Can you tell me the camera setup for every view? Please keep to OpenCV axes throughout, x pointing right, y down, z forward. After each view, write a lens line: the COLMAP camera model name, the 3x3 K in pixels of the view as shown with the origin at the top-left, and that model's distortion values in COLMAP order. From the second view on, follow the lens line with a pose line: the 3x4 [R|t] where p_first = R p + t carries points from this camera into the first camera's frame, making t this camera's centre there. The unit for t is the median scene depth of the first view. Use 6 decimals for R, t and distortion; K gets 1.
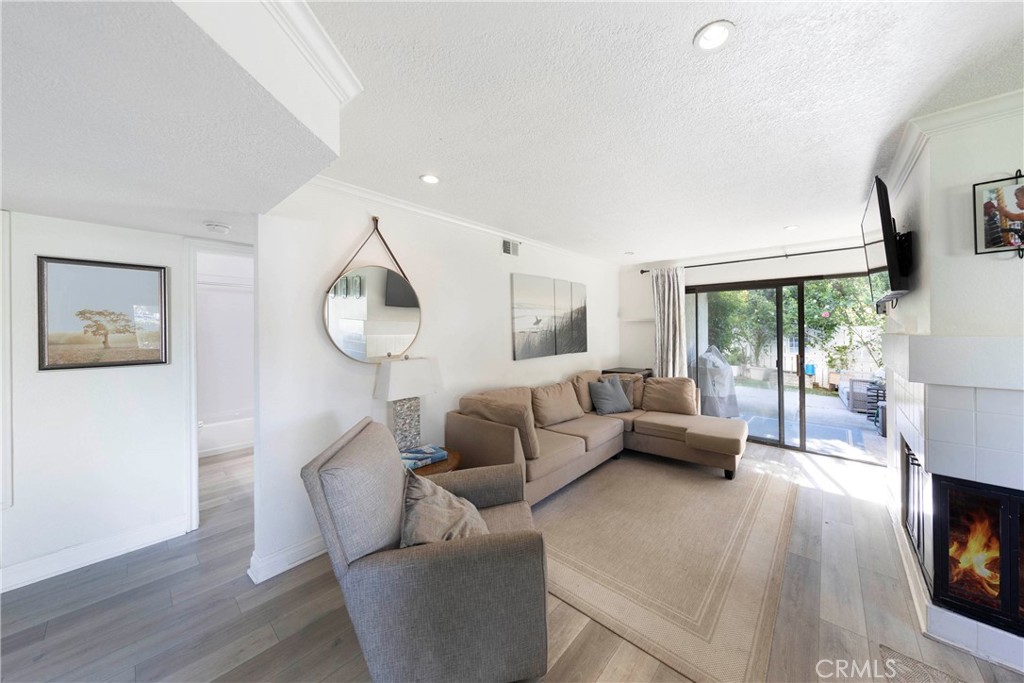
lens RADIAL K [[349.4, 0, 526.3], [0, 349.4, 323.9], [0, 0, 1]] dist [0.009844, -0.000004]
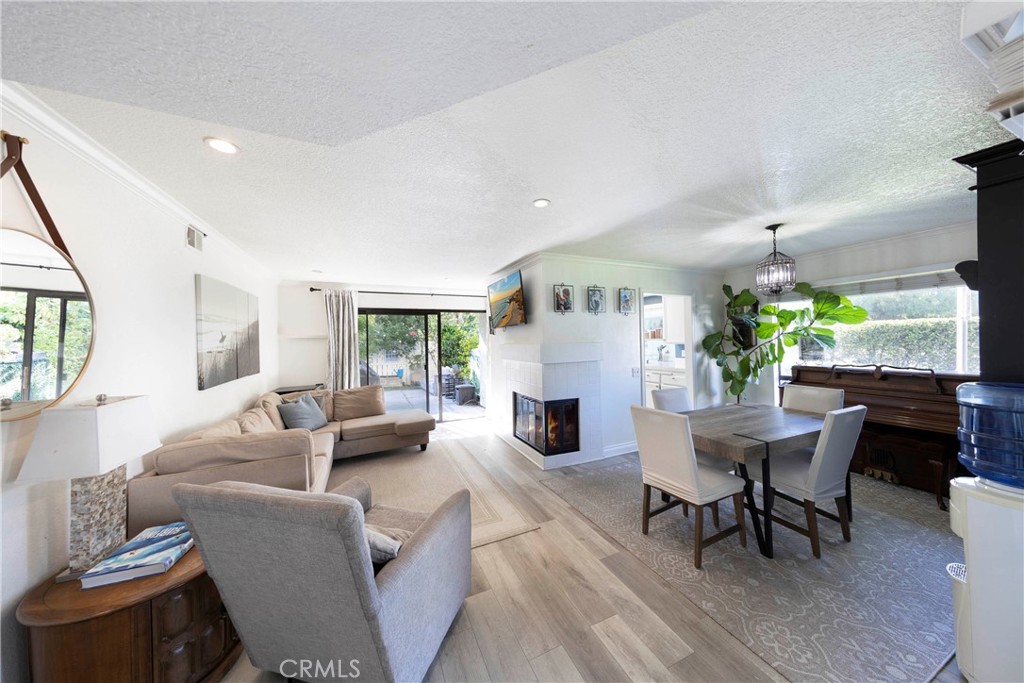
lens RADIAL K [[322.2, 0, 510.3], [0, 322.2, 334.5], [0, 0, 1]] dist [0.001480, 0.000047]
pose [[0.439561, 0.011354, 0.898141, -0.525298], [0.006748, 0.999850, -0.015942, 0.001749], [-0.898187, 0.013068, 0.439419, 0.140639]]
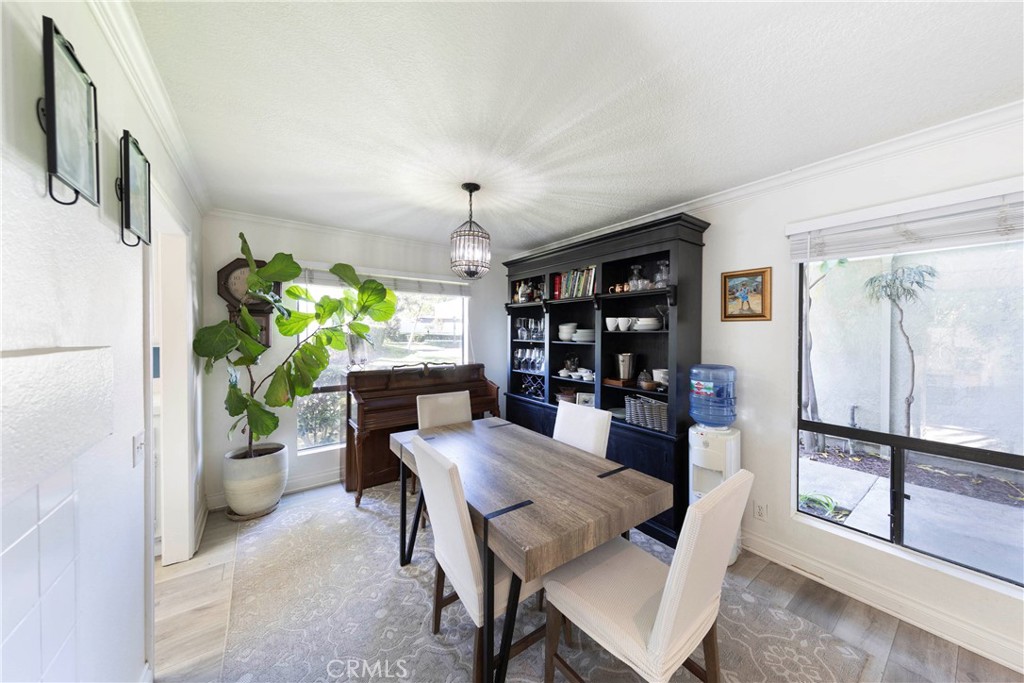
lens RADIAL K [[338.0, 0, 508.1], [0, 338.0, 338.5], [0, 0, 1]] dist [0.012405, 0.000025]
pose [[-0.971265, -0.005566, 0.237935, 0.425037], [-0.004623, 0.999979, 0.004521, 0.005000], [-0.237956, 0.003291, -0.971270, 0.572838]]
